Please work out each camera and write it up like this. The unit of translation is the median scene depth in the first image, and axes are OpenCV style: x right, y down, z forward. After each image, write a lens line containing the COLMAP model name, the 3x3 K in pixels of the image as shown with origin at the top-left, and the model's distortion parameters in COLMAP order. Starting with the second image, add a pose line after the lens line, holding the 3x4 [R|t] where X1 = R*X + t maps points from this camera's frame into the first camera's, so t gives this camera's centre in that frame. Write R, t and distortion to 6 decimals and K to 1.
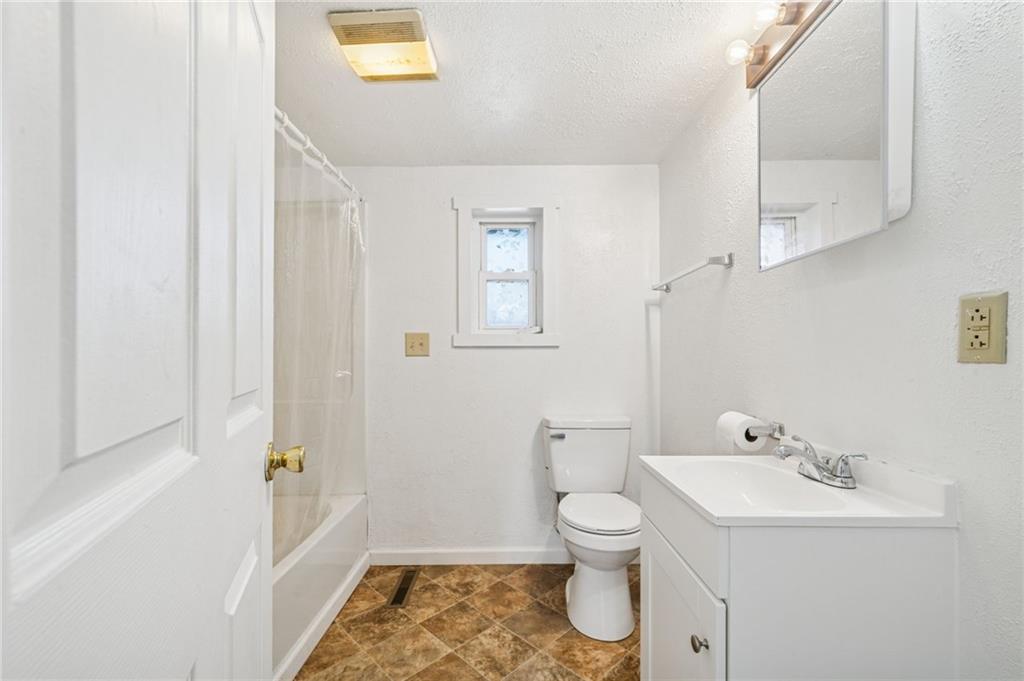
lens RADIAL K [[416.6, 0, 506.0], [0, 416.6, 361.8], [0, 0, 1]] dist [-0.002566, -0.000014]
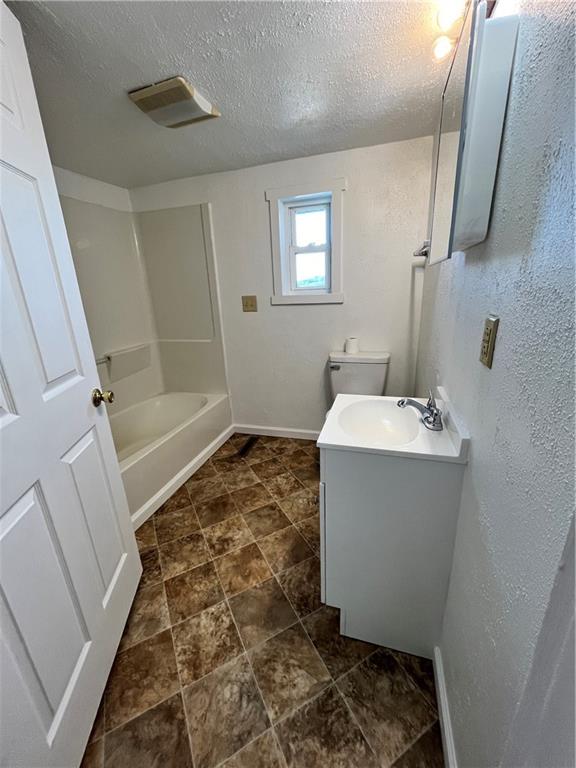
lens RADIAL K [[301.9, 0, 286.2], [0, 301.9, 379.5], [0, 0, 1]] dist [-0.001597, -0.000062]
pose [[0.957207, 0.046914, -0.285575, 0.278377], [0.037816, 0.958037, 0.284140, -0.096862], [0.286922, -0.282780, 0.915266, -0.056322]]
